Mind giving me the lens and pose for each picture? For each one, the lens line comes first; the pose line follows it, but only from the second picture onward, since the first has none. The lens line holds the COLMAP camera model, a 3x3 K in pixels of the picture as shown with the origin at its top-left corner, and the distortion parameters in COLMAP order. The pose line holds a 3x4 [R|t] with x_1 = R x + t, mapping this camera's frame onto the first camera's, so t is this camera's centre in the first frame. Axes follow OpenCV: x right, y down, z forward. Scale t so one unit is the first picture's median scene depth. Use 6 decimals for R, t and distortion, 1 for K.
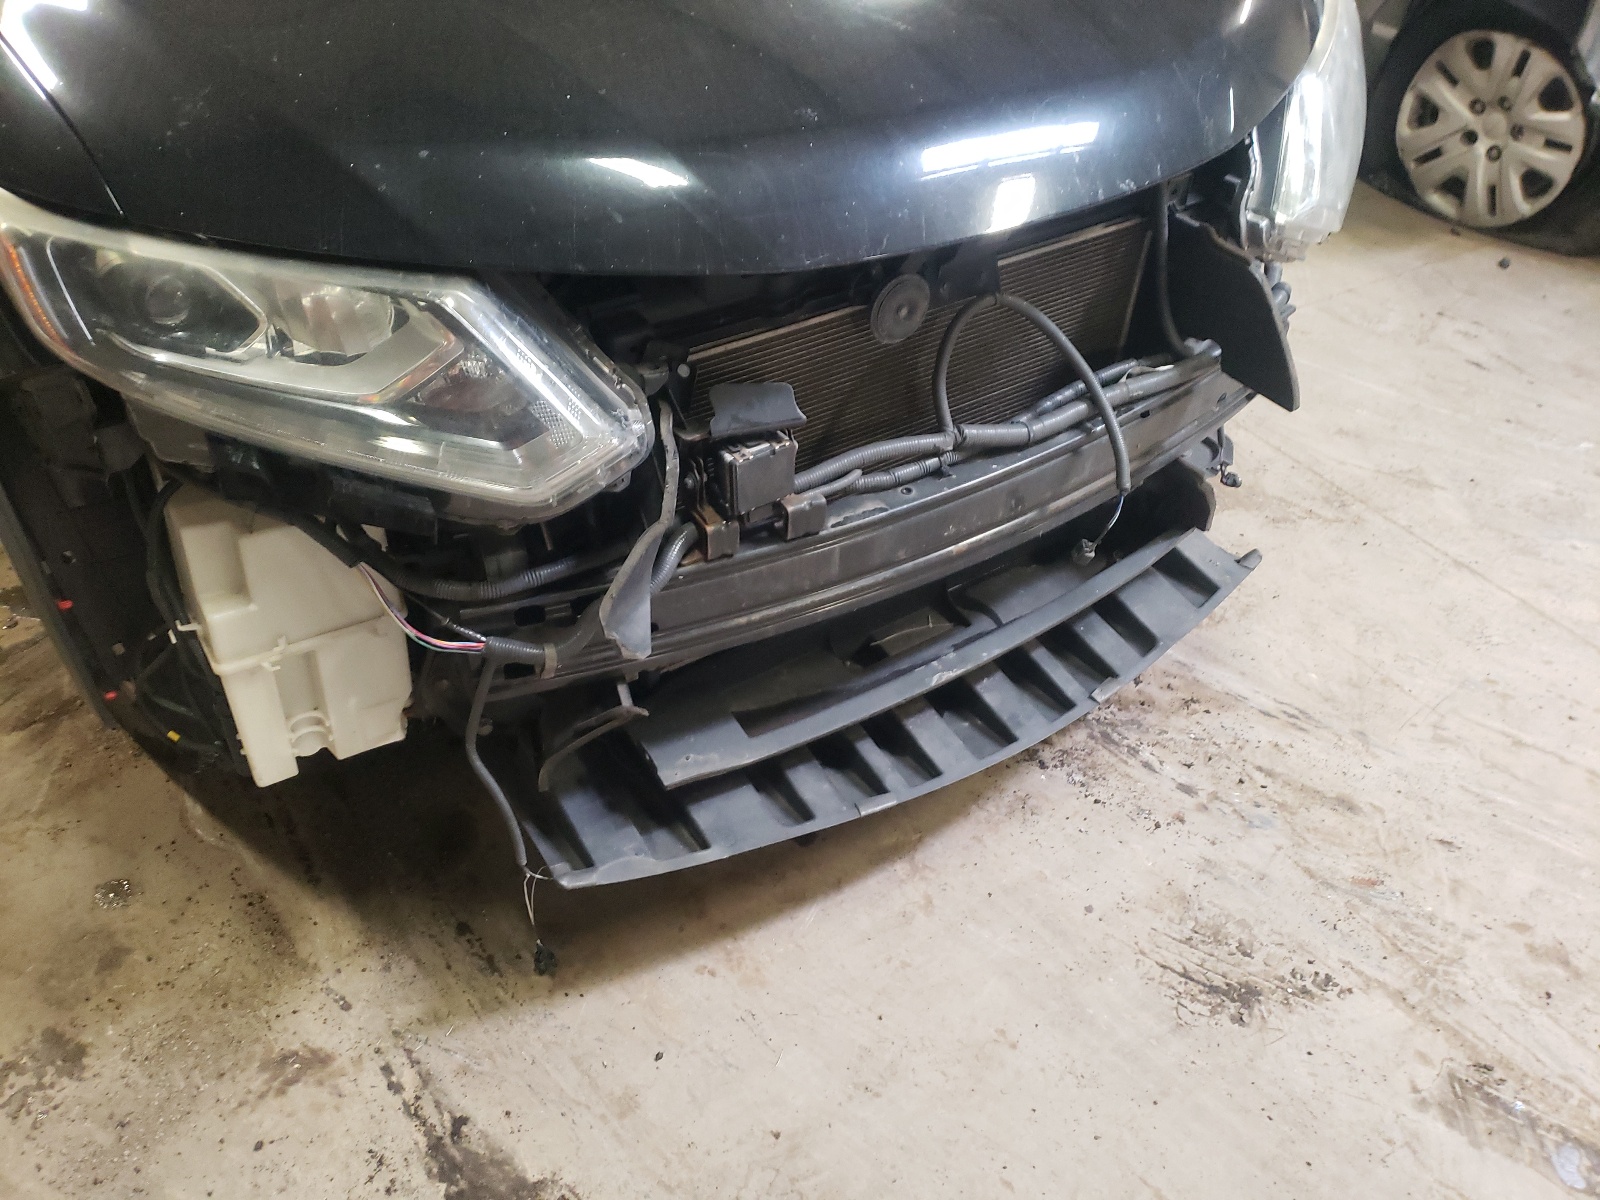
lens RADIAL K [[1225.1, 0, 800.0], [0, 1225.1, 600.0], [0, 0, 1]] dist [0.073655, -0.109058]
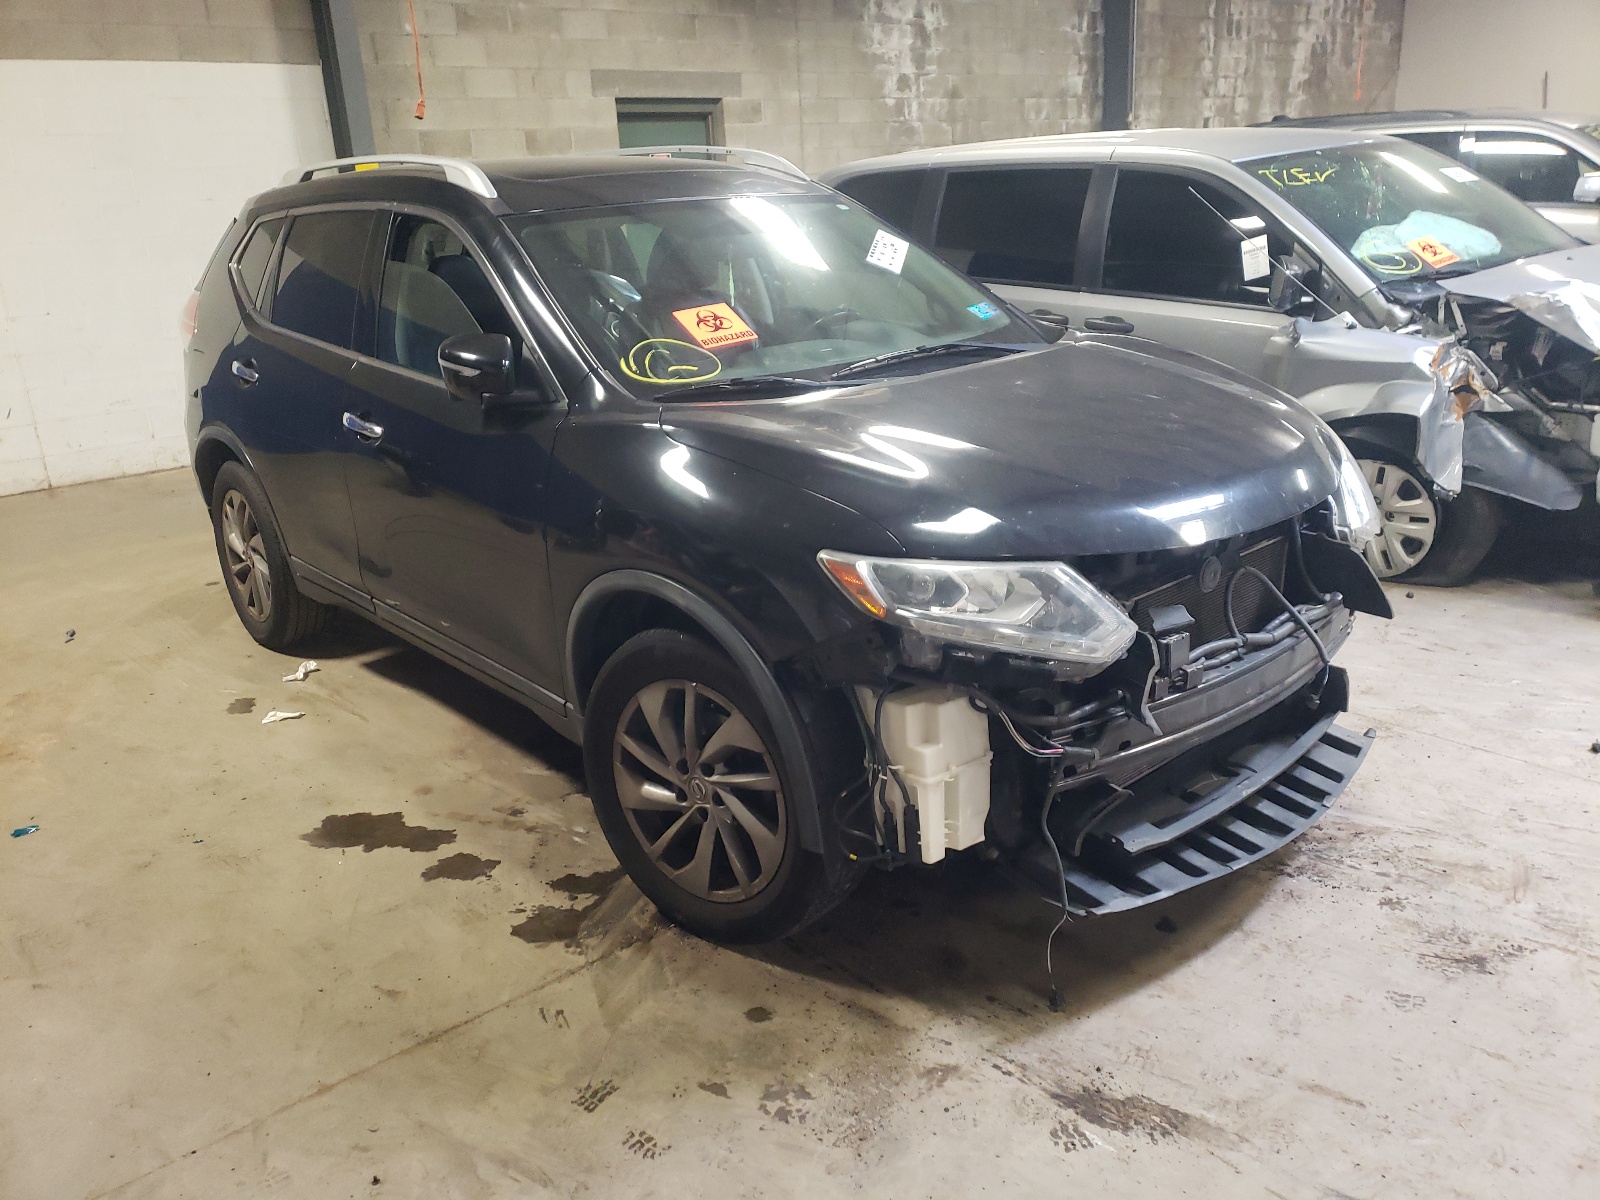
lens RADIAL K [[1249.0, 0, 800.0], [0, 1249.0, 600.0], [0, 0, 1]] dist [0.033421, 0.000333]
pose [[0.985582, -0.107550, 0.130619, -0.719972], [0.149929, 0.912923, -0.379594, 0.403840], [-0.078420, 0.393705, 0.915886, -0.671240]]
